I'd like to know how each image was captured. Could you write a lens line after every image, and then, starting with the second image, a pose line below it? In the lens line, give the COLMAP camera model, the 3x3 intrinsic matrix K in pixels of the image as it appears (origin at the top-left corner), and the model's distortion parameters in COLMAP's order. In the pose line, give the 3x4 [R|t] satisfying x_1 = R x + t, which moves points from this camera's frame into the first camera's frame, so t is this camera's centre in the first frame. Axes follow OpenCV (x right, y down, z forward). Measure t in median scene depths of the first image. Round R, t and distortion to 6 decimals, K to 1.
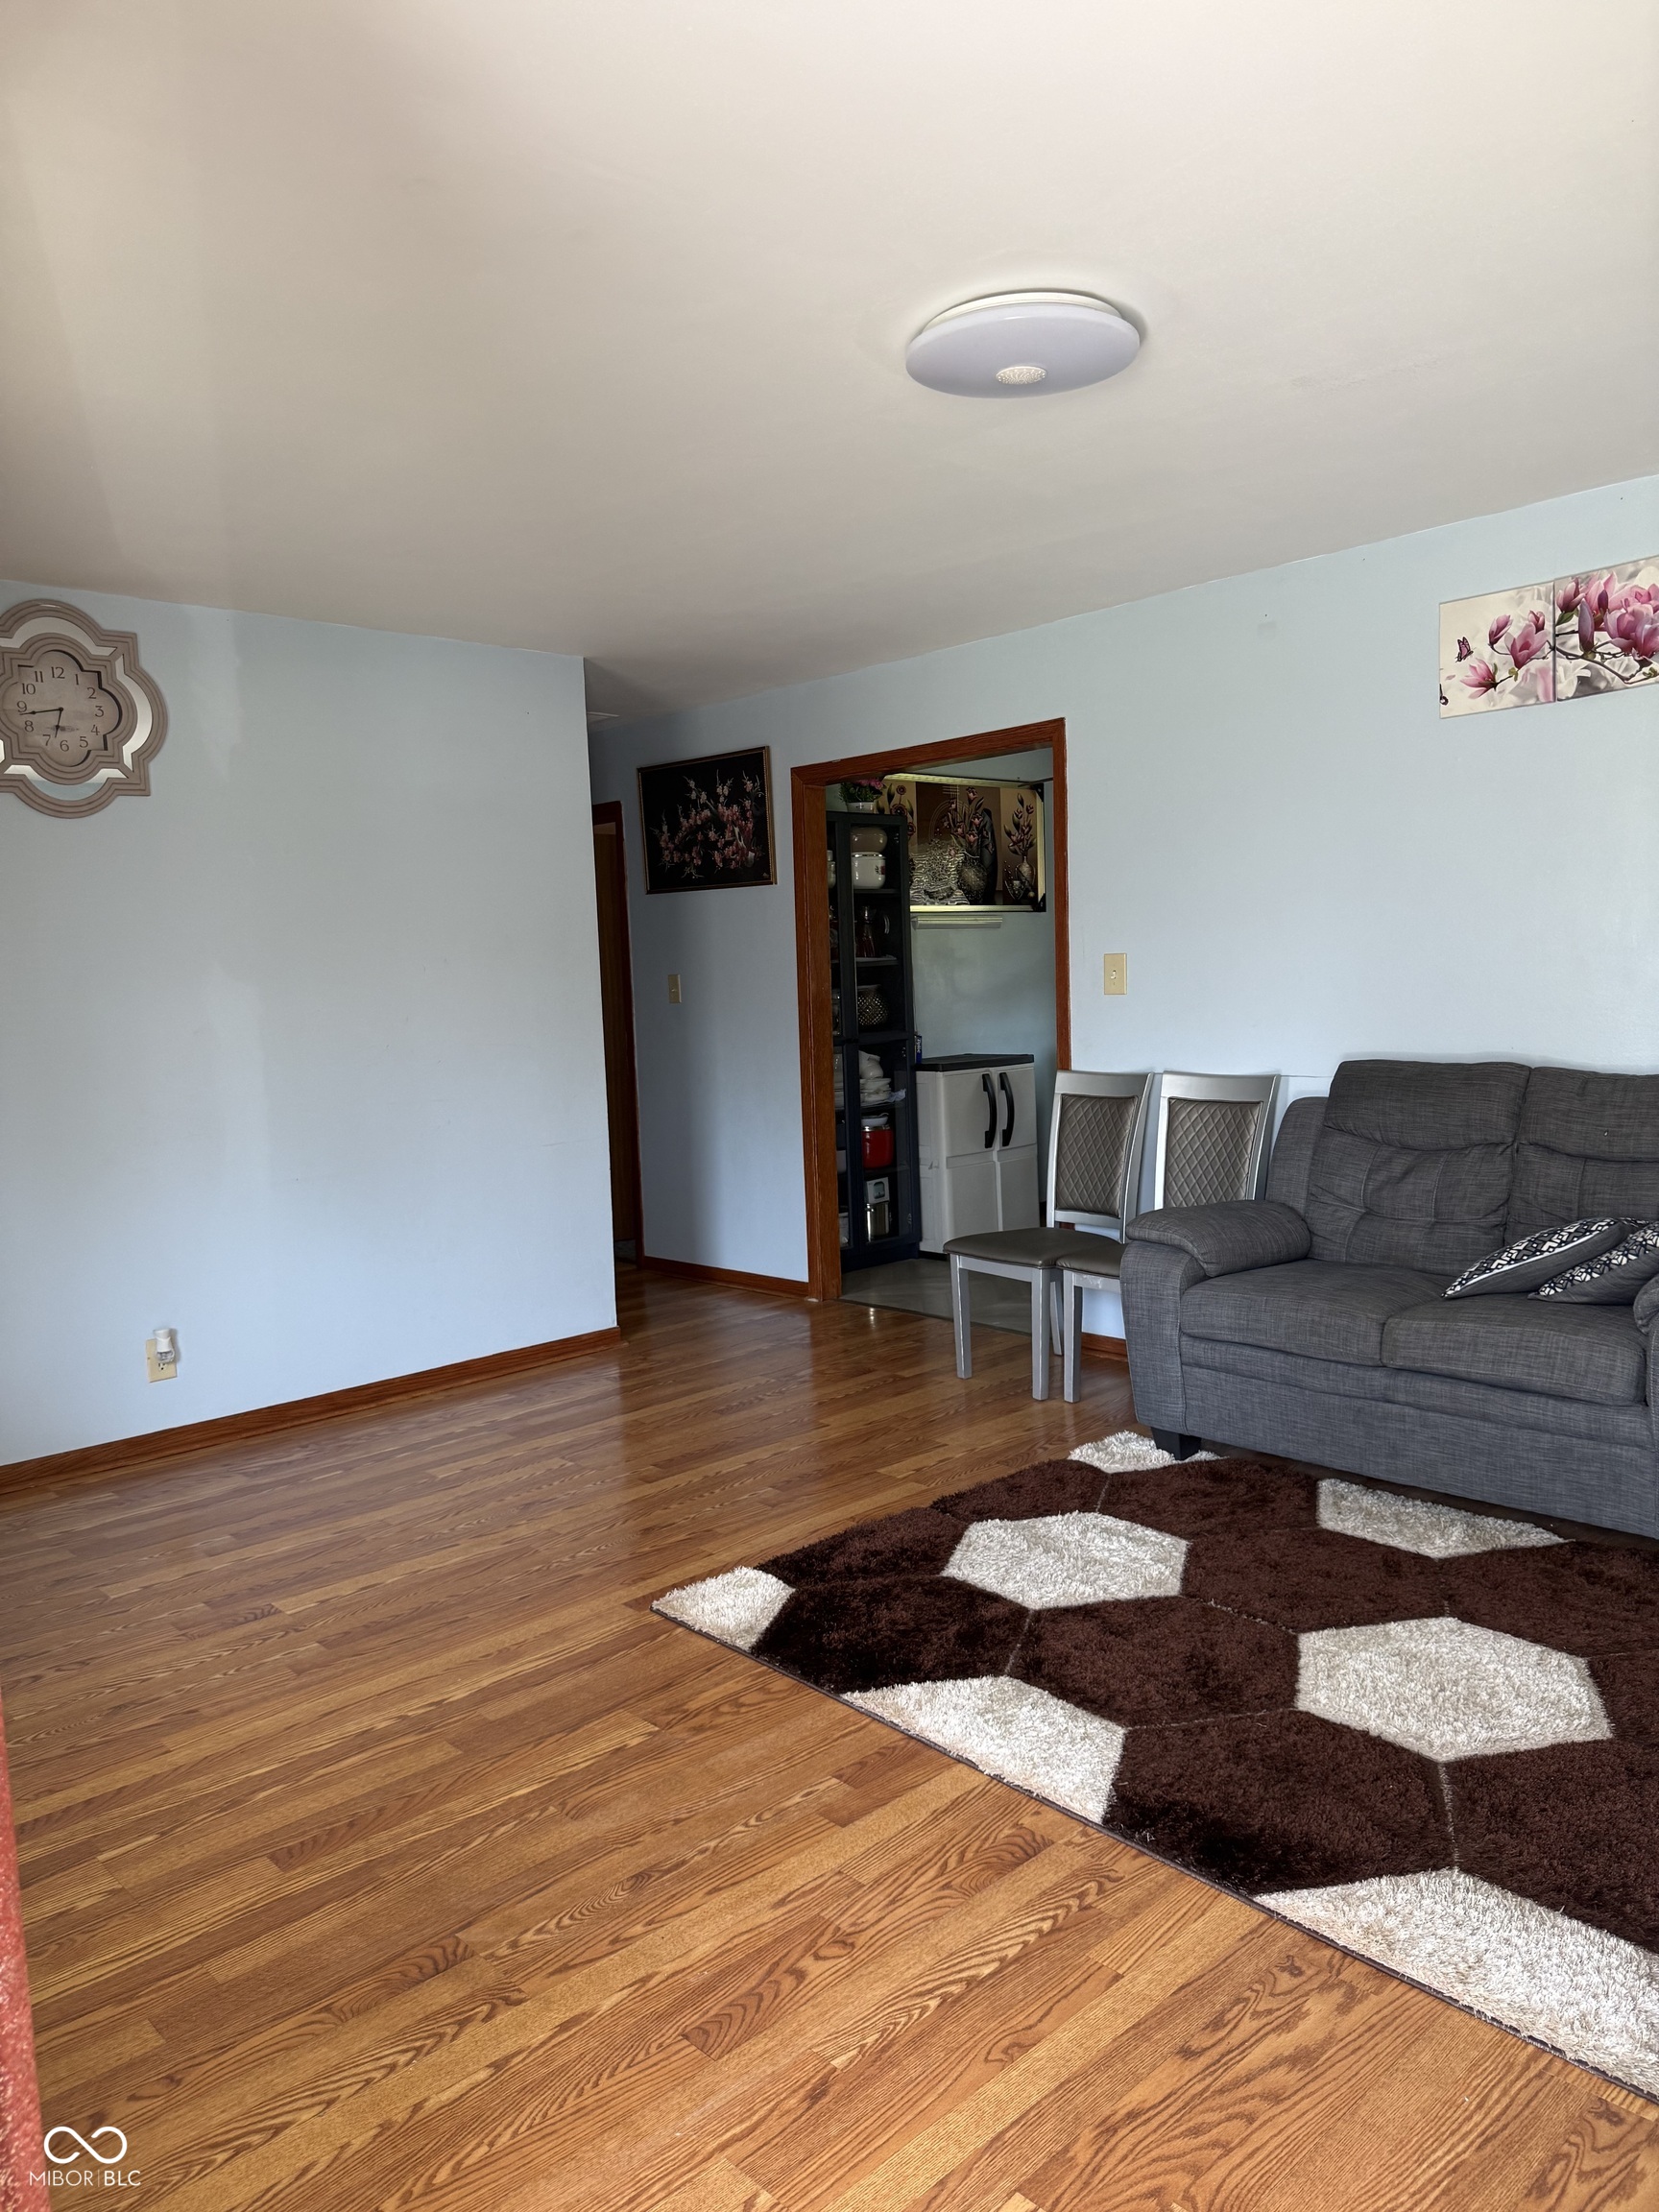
lens RADIAL K [[1588.3, 0, 829.5], [0, 1588.3, 1106.0], [0, 0, 1]] dist [0.000047, -0.000659]
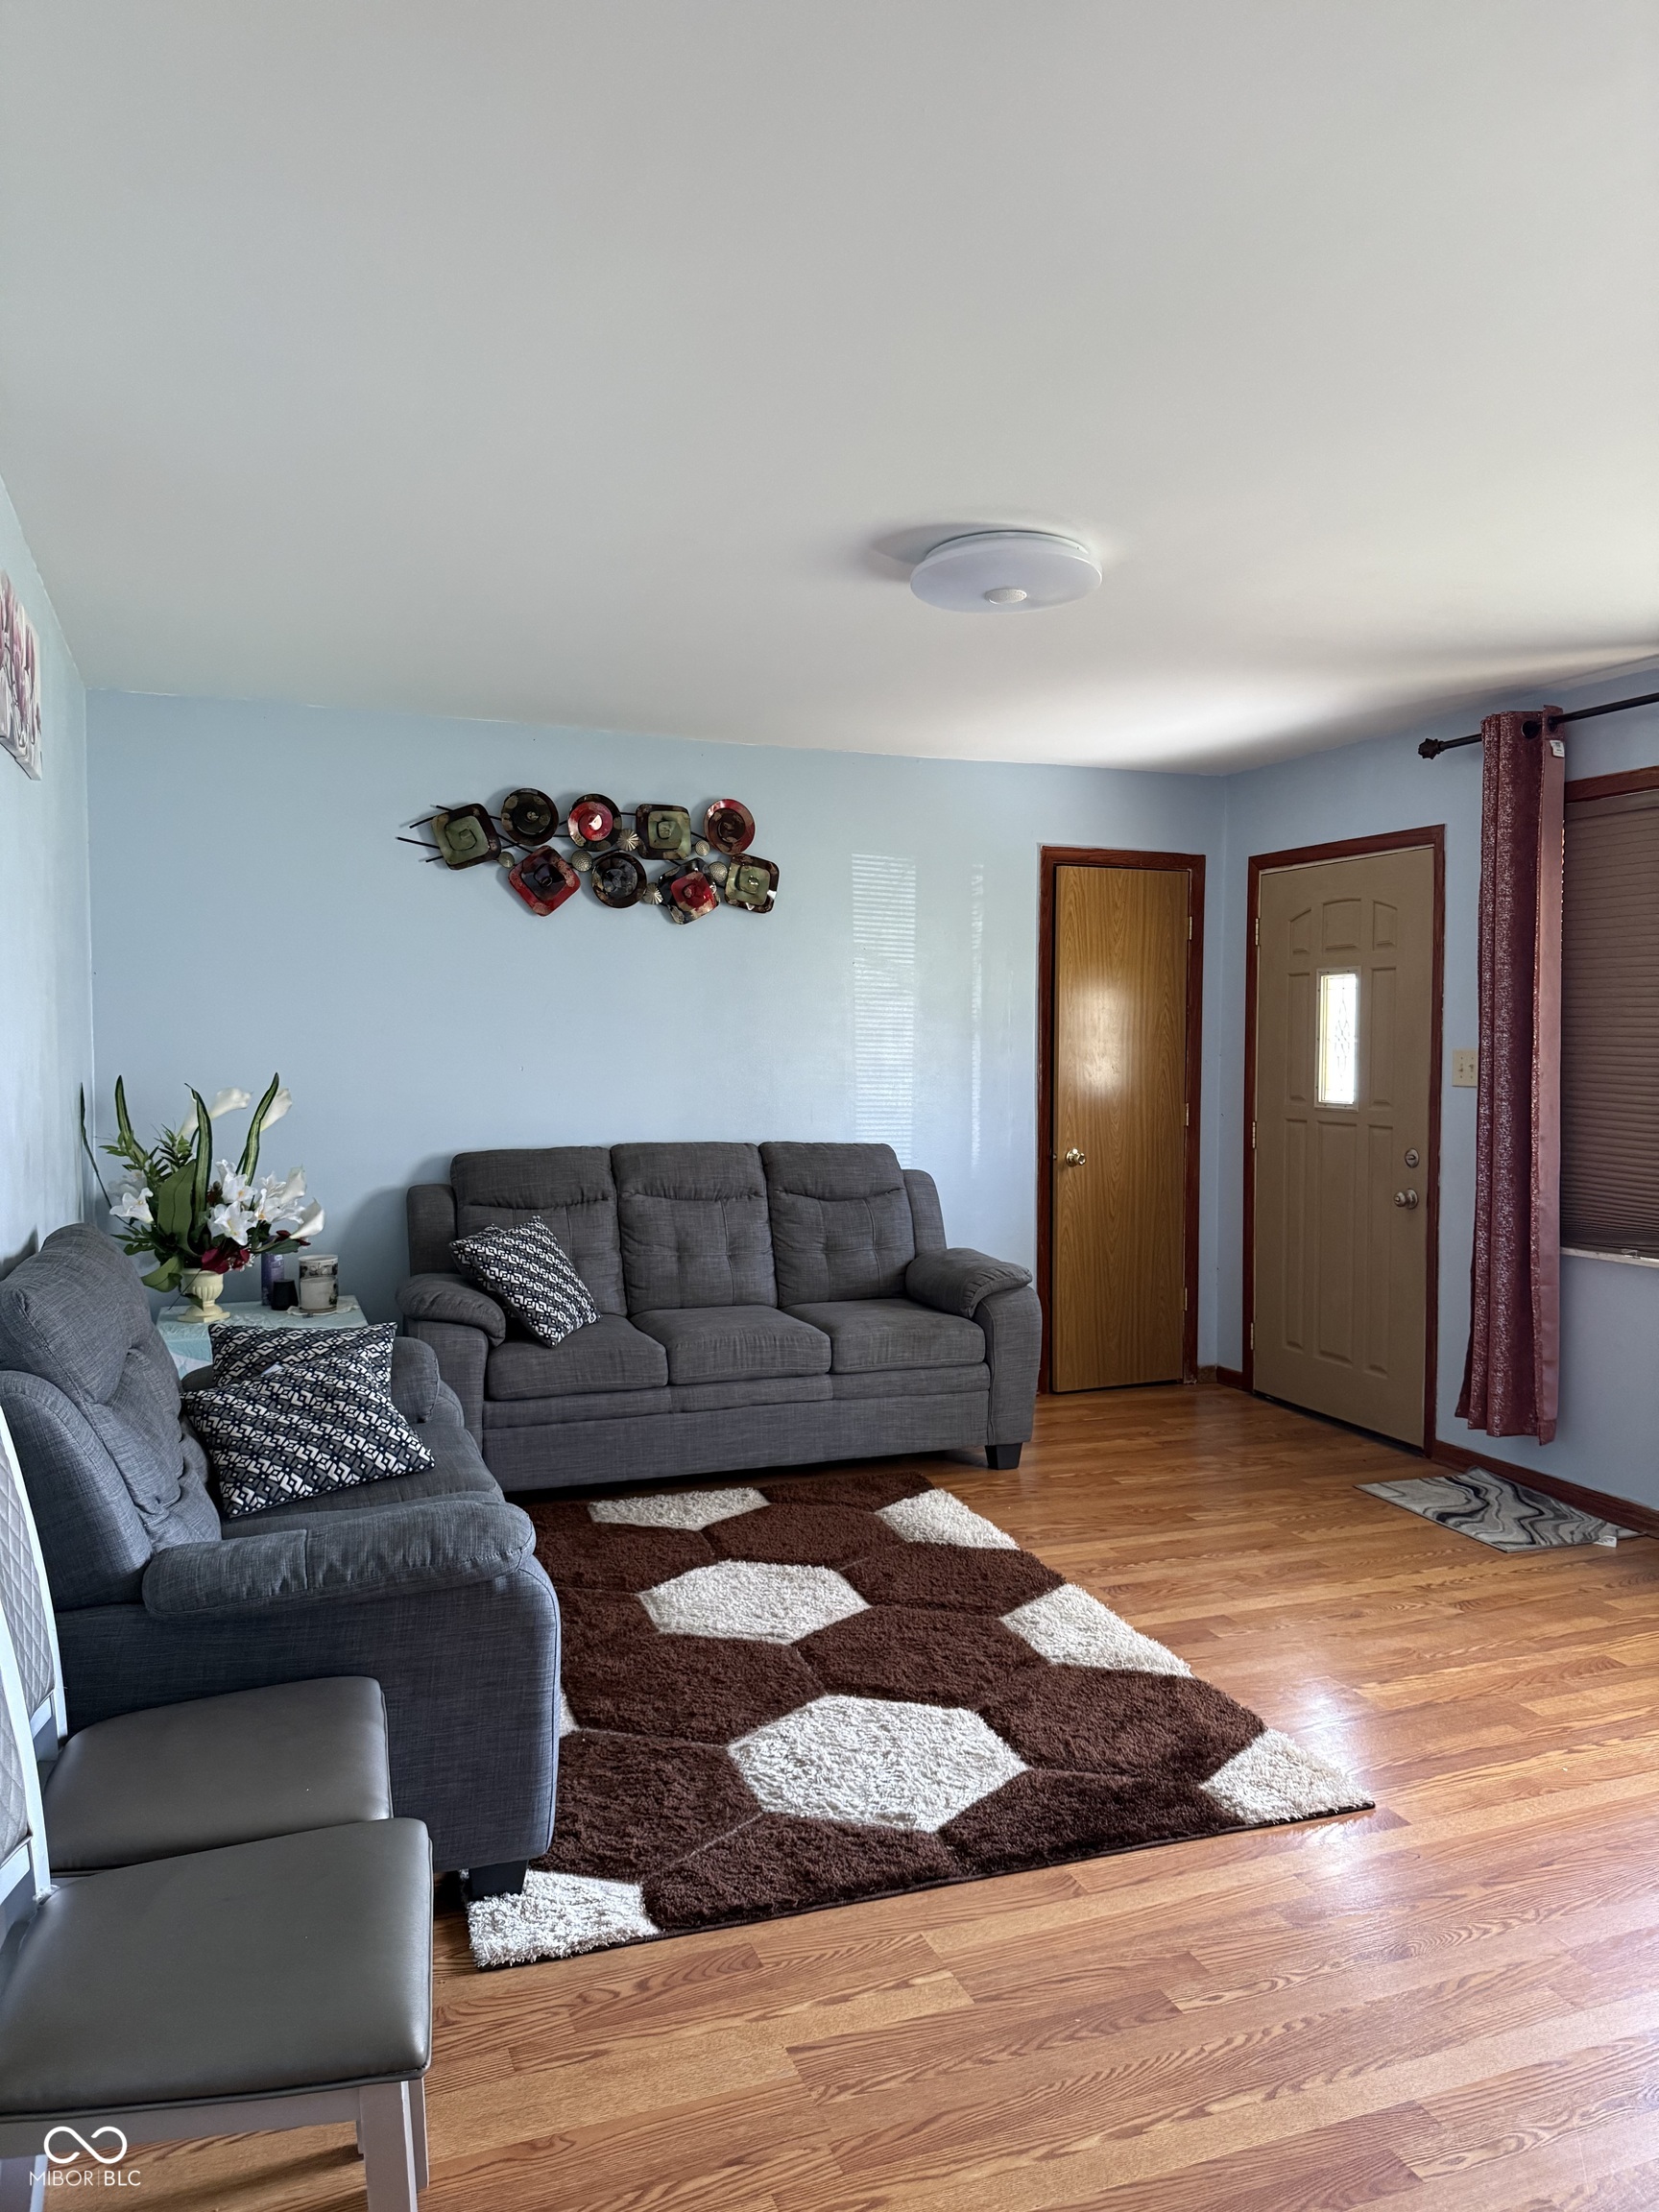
lens RADIAL K [[1588.3, 0, 829.5], [0, 1588.3, 1106.0], [0, 0, 1]] dist [0.000047, -0.000659]
pose [[-0.925361, 0.015552, 0.378767, -0.129056], [0.060611, 0.992374, 0.107333, -0.131794], [-0.374209, 0.122279, -0.919247, 1.395347]]
